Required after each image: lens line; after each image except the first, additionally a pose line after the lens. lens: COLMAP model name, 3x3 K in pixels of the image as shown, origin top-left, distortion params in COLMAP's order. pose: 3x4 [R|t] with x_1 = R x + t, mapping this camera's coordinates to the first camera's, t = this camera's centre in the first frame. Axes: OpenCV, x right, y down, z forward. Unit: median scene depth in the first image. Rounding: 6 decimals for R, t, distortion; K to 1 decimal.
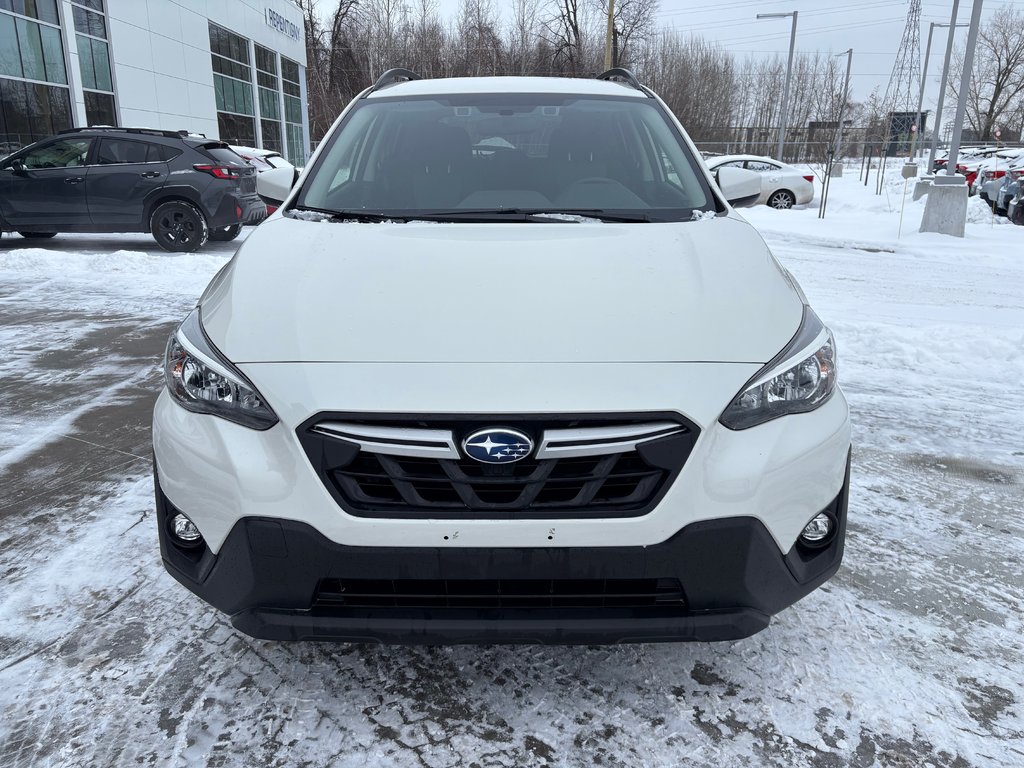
lens RADIAL K [[767.6, 0, 514.2], [0, 767.6, 388.6], [0, 0, 1]] dist [0.063358, -0.061949]
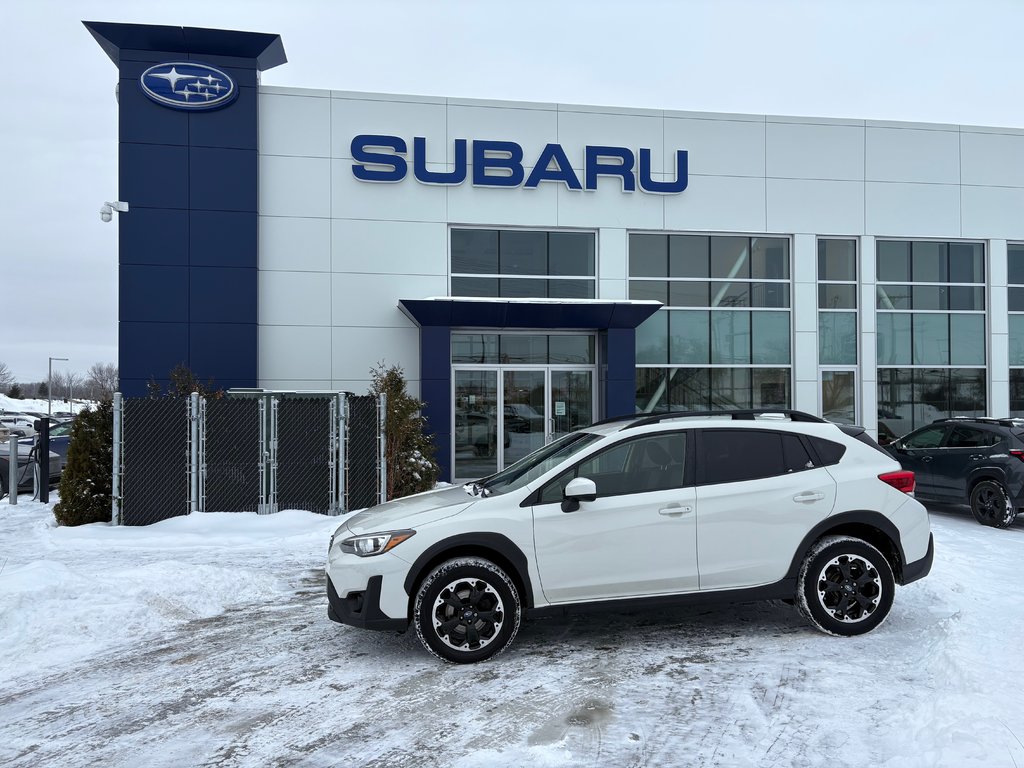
lens RADIAL K [[767.6, 0, 506.4], [0, 767.6, 409.7], [0, 0, 1]] dist [0.063358, -0.061949]
pose [[0.131836, -0.012212, -0.991196, 2.213561], [-0.280138, 0.958705, -0.049072, -0.341324], [0.950864, 0.284141, 0.122971, 0.661878]]
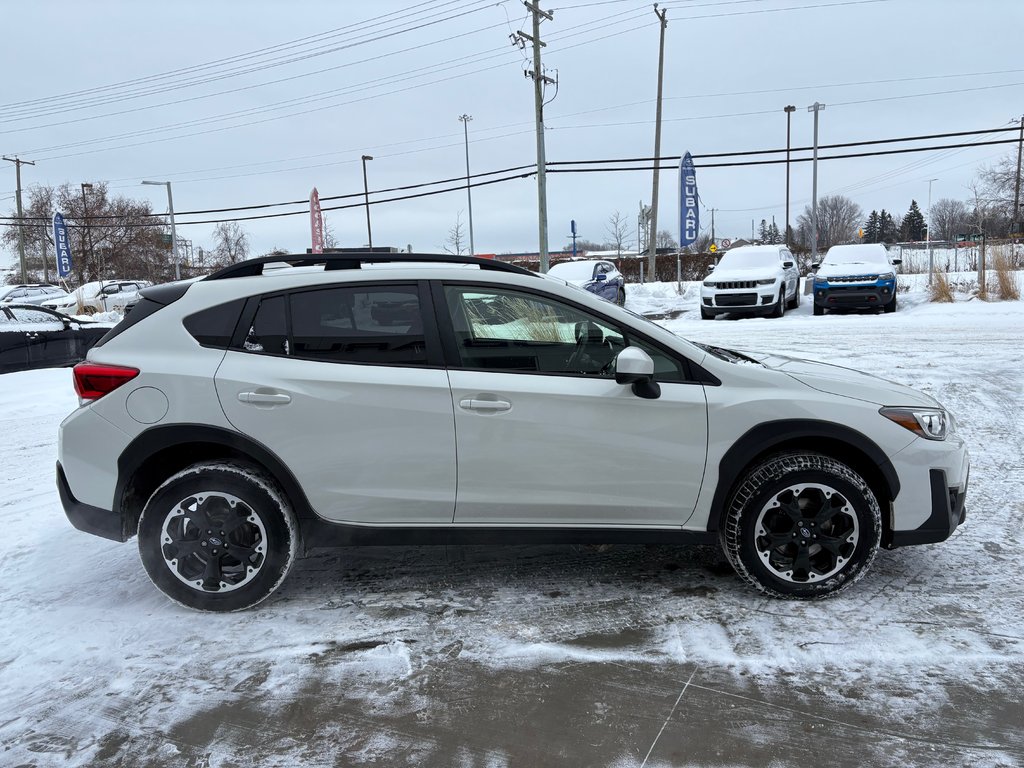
lens RADIAL K [[767.6, 0, 510.8], [0, 767.6, 383.0], [0, 0, 1]] dist [0.063358, -0.061949]
pose [[-0.015198, -0.145921, 0.989179, -1.593906], [0.326356, 0.934390, 0.142853, -0.513787], [-0.945125, 0.324996, 0.033422, 1.297283]]
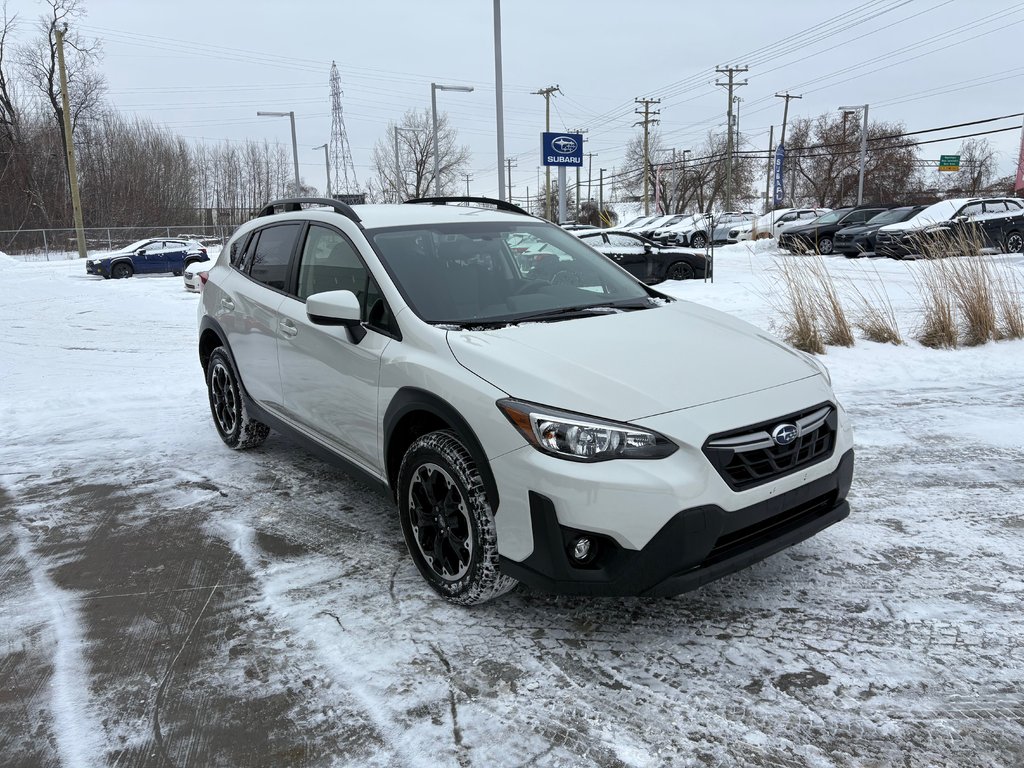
lens RADIAL K [[767.6, 0, 515.7], [0, 767.6, 381.5], [0, 0, 1]] dist [0.063358, -0.061949]
pose [[0.789948, -0.148380, 0.594950, -0.901170], [0.208666, 0.977420, -0.033290, -0.066994], [-0.576577, 0.150443, 0.803073, -0.068270]]
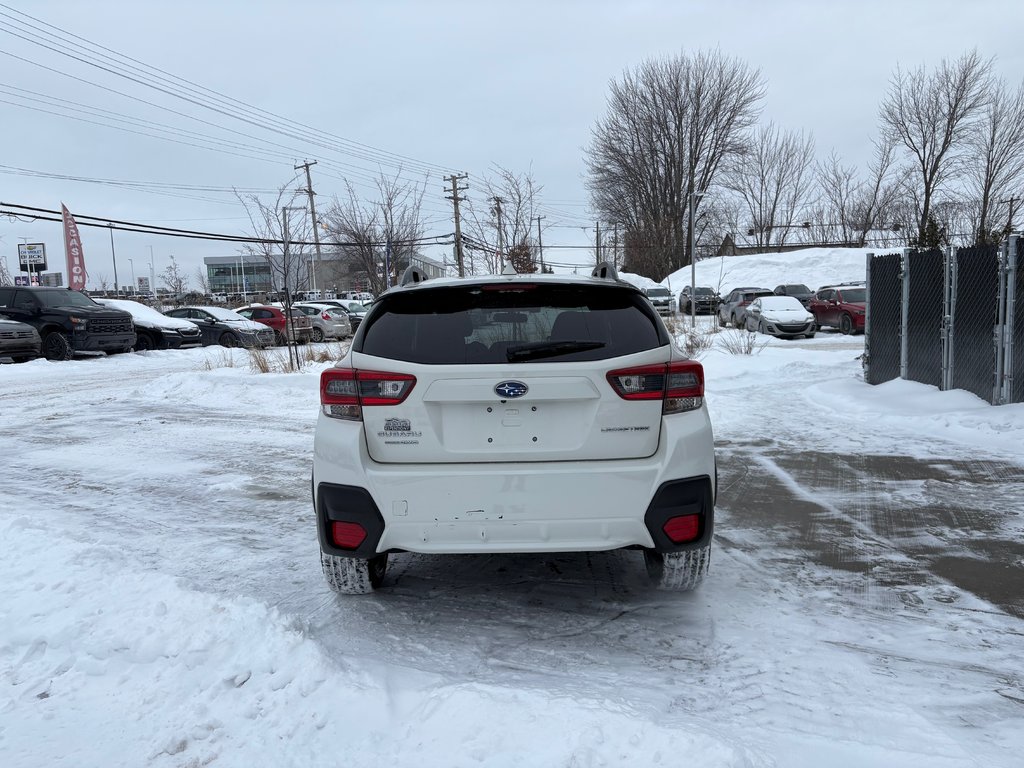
lens RADIAL K [[767.6, 0, 506.3], [0, 767.6, 387.4], [0, 0, 1]] dist [0.063358, -0.061949]
pose [[-0.999690, 0.023632, 0.007803, -0.010658], [0.024792, 0.918260, 0.395201, -1.028512], [0.002174, 0.395272, -0.918561, 3.109647]]
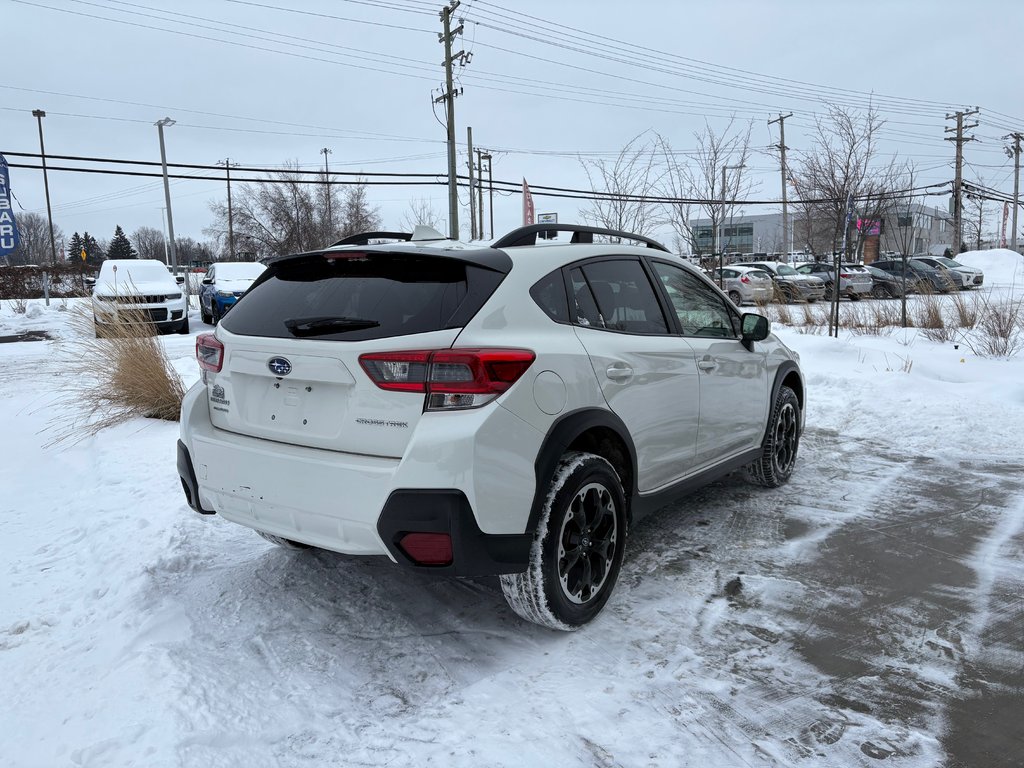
lens RADIAL K [[767.6, 0, 508.6], [0, 767.6, 393.0], [0, 0, 1]] dist [0.063358, -0.061949]
pose [[-0.818158, -0.076357, 0.569900, -0.872734], [0.181727, 0.906001, 0.382280, -0.898980], [-0.545520, 0.416332, -0.727376, 2.700998]]
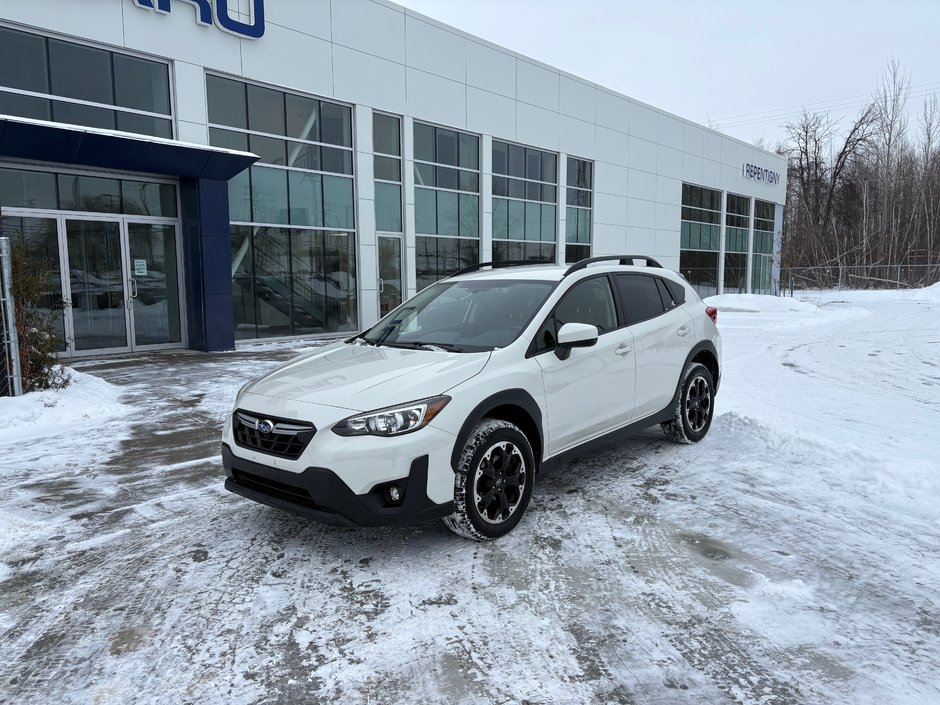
lens RADIAL K [[704.7, 0, 468.5], [0, 704.7, 365.6], [0, 0, 1]] dist [0.063358, -0.061949]
pose [[0.749191, 0.067524, -0.658903, 1.248994], [-0.177145, 0.978979, -0.101094, -0.006496], [0.638226, 0.192460, 0.745404, -0.275872]]
